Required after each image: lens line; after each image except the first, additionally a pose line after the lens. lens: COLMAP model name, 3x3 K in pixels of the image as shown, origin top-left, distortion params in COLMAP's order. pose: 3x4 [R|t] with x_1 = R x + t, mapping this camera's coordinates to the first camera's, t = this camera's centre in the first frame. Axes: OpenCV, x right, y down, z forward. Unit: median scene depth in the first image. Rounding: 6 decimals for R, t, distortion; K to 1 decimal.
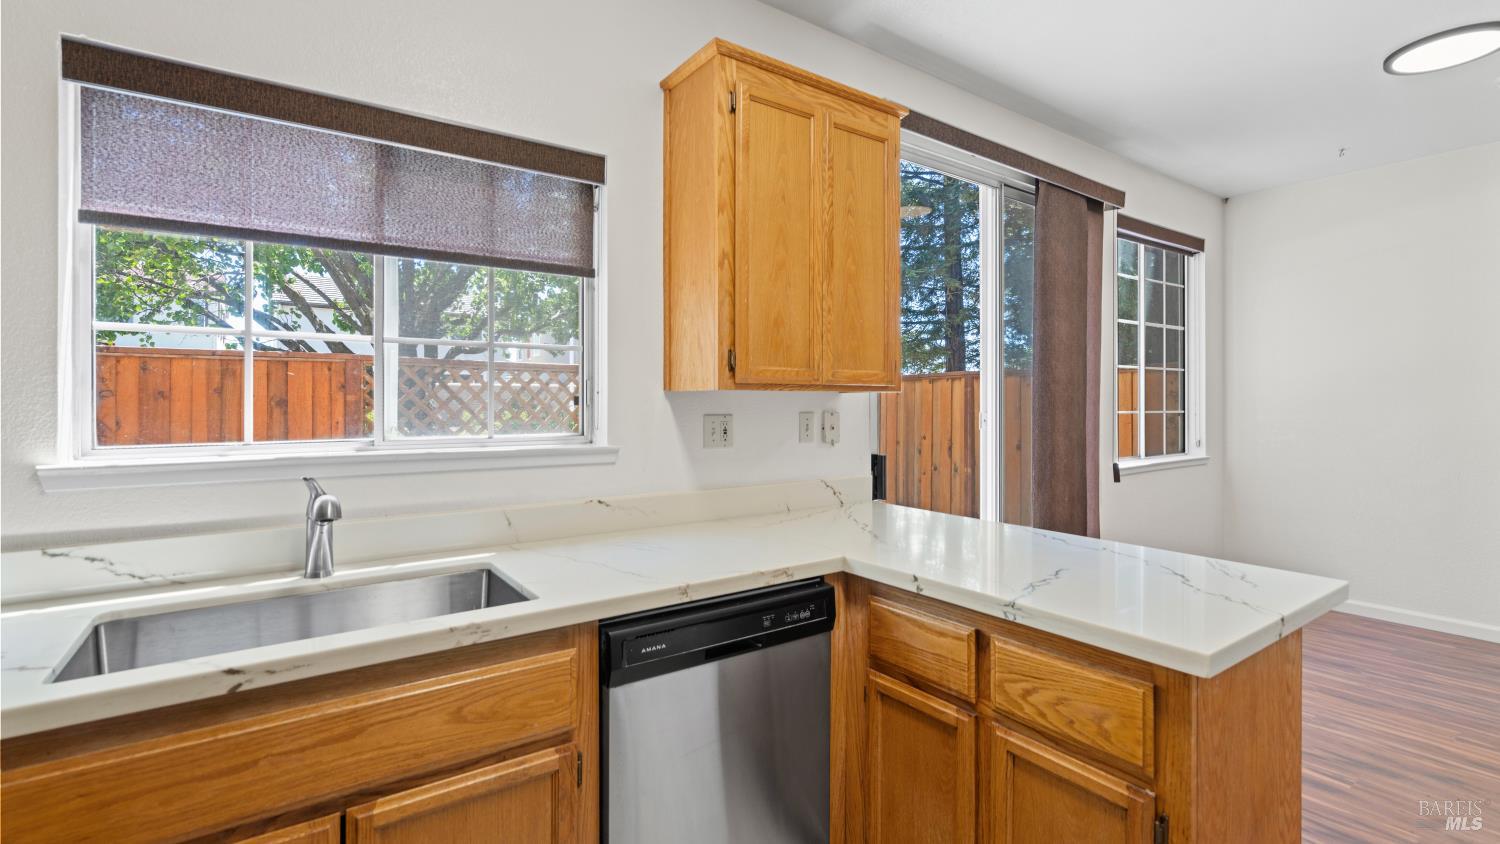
lens RADIAL K [[674.6, 0, 745.8], [0, 674.6, 398.8], [0, 0, 1]] dist [-0.001468, 0.000326]
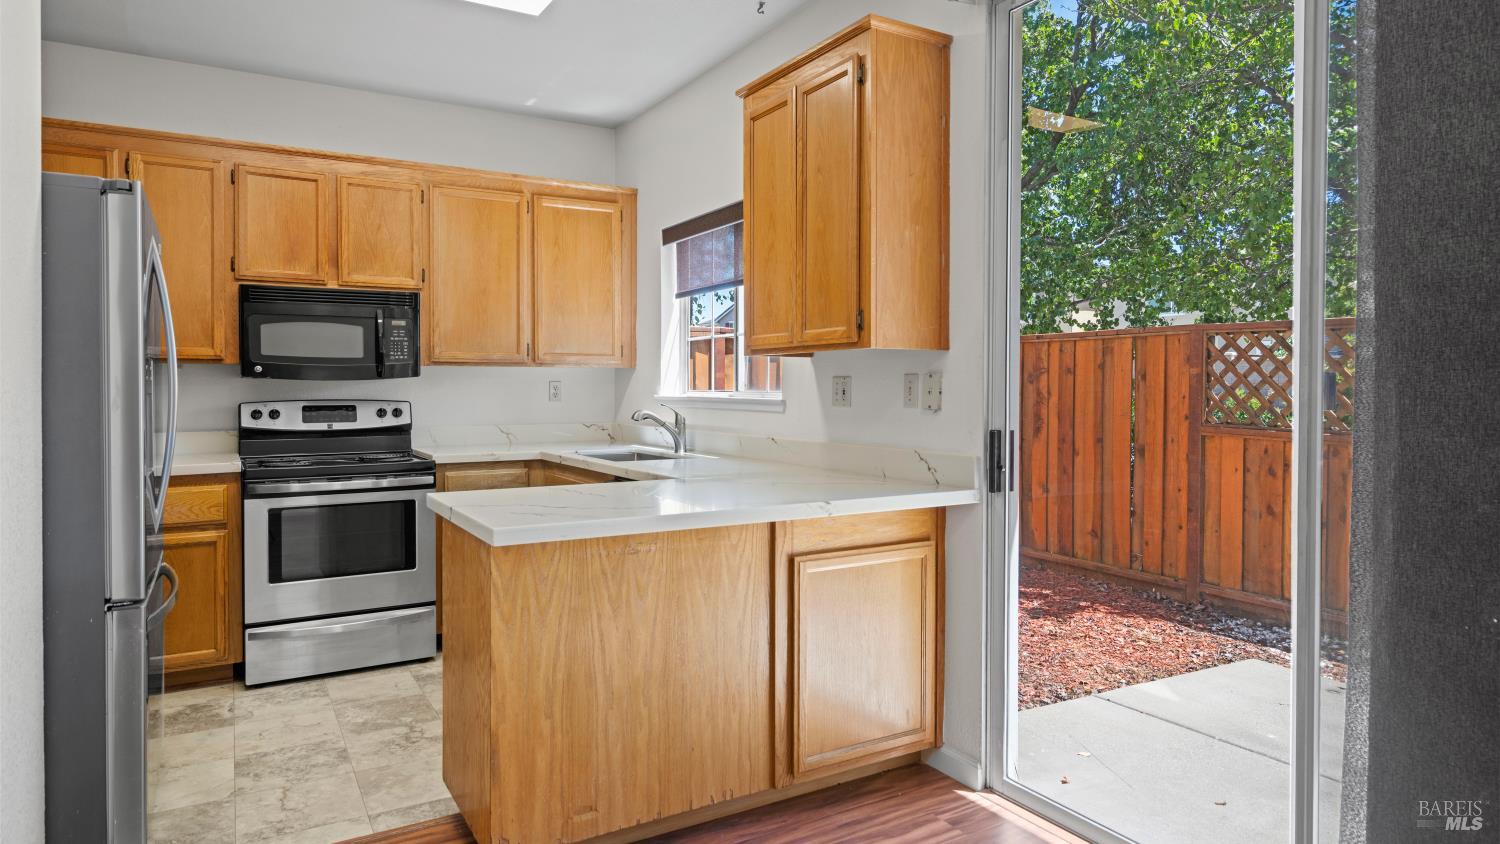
lens RADIAL K [[894.3, 0, 751.0], [0, 894.3, 398.7], [0, 0, 1]] dist [0.005522, 0.000916]
pose [[-0.080802, 0.011895, -0.996659, 1.278882], [0.001023, 0.999929, 0.011851, 0.038216], [0.996730, -0.000062, -0.080808, 0.870795]]
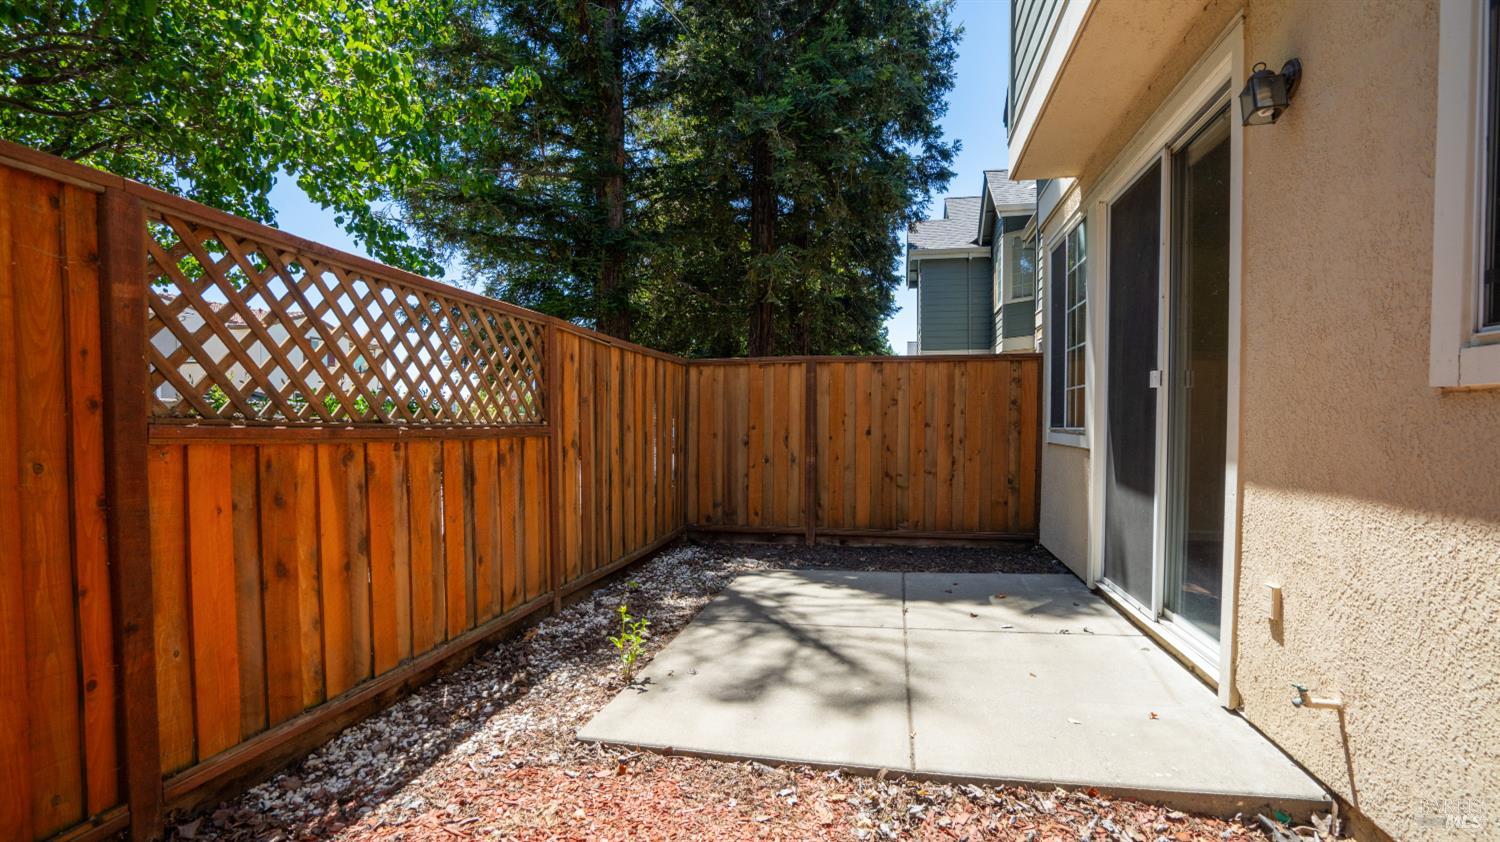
lens RADIAL K [[695.9, 0, 749.5], [0, 695.9, 444.4], [0, 0, 1]] dist [-0.073635, 0.032760]
pose [[0.727643, -0.023687, 0.685547, -1.076879], [0.000768, 0.999431, 0.033718, 0.133612], [-0.685956, -0.024009, 0.727247, 0.871380]]
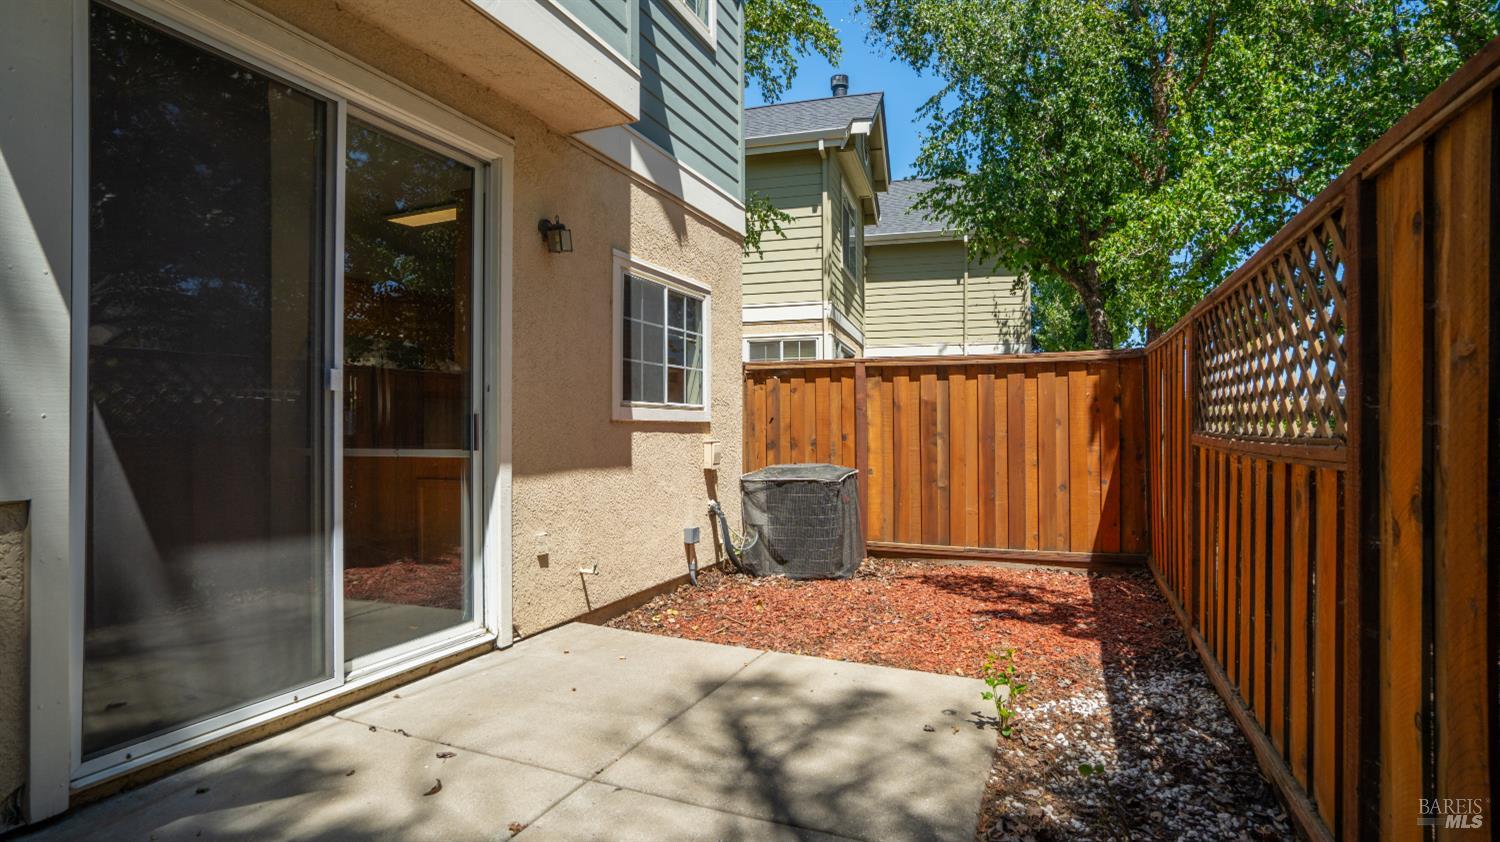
lens RADIAL K [[758.7, 0, 745.9], [0, 758.7, 431.3], [0, 0, 1]] dist [-0.042099, 0.000690]
pose [[-0.853214, 0.001255, -0.521560, 0.506834], [0.001953, 0.999998, -0.000788, 0.132828], [0.521557, -0.001691, -0.853214, 2.647411]]
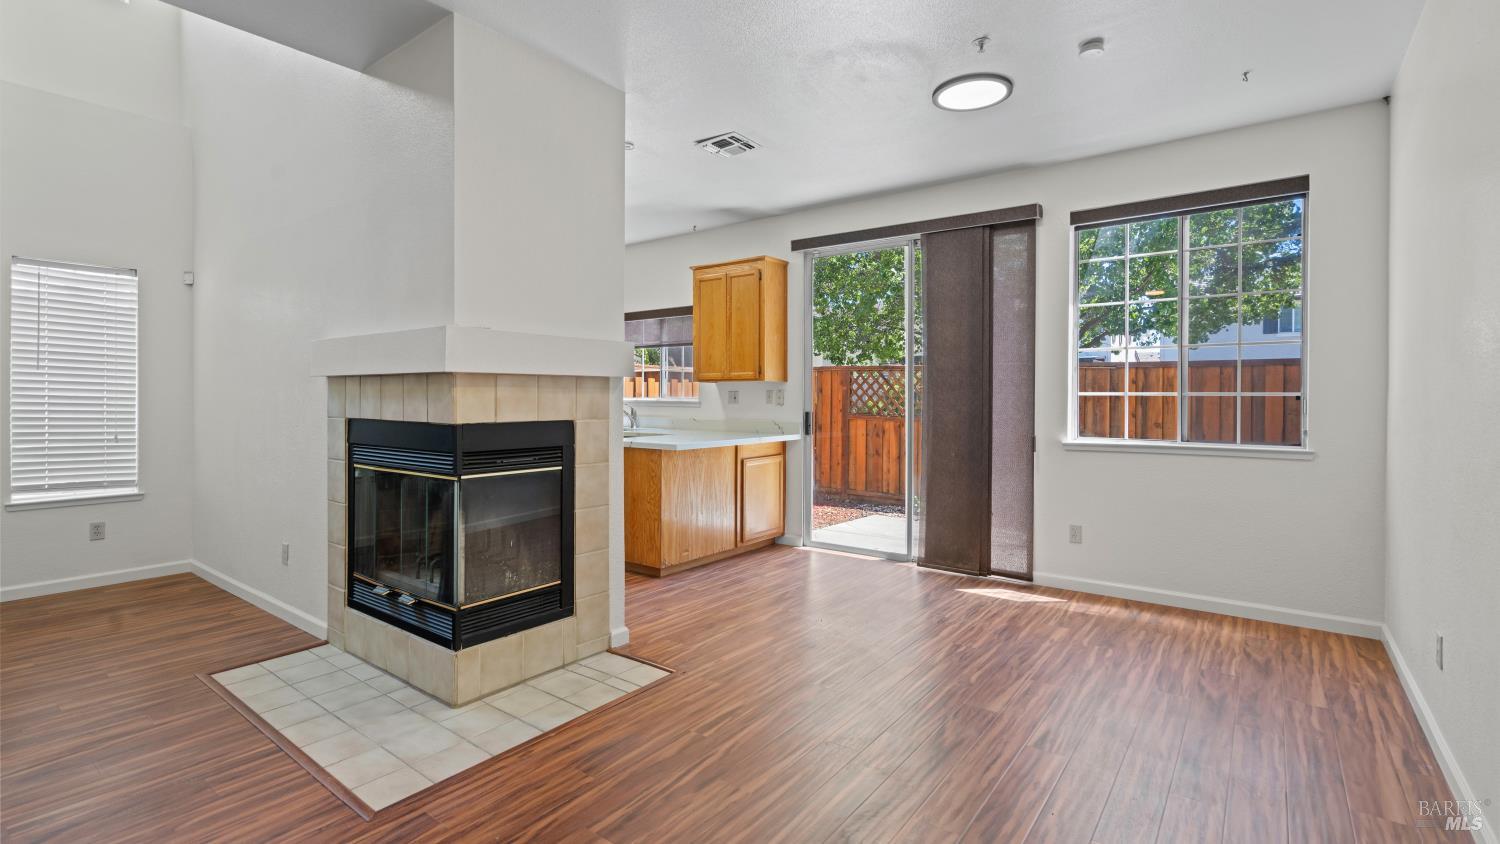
lens RADIAL K [[686.1, 0, 747.5], [0, 686.1, 396.5], [0, 0, 1]] dist [-0.002491, -0.000411]
pose [[0.296691, -0.000167, -0.954973, 2.236609], [0.000256, 1.000000, -0.000096, 0.040013], [0.954973, -0.000216, 0.296691, 0.241997]]
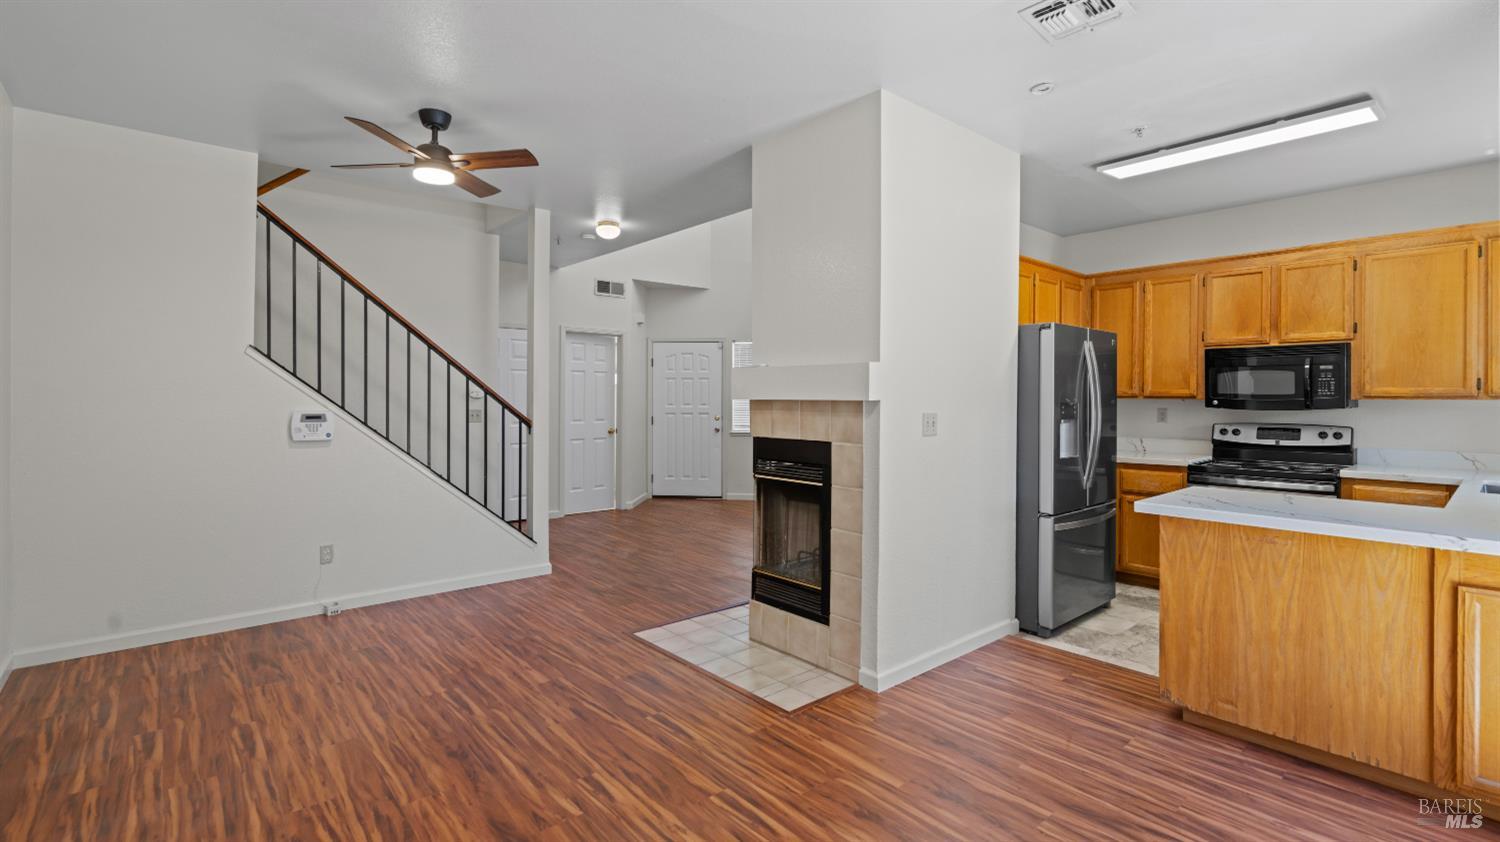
lens RADIAL K [[674.6, 0, 745.8], [0, 674.6, 397.8], [0, 0, 1]] dist [-0.001468, 0.000326]
pose [[-0.995149, -0.006556, -0.098162, 1.240231], [-0.006568, 0.999978, -0.000205, 0.000356], [0.098161, 0.000441, -0.995170, 1.582730]]
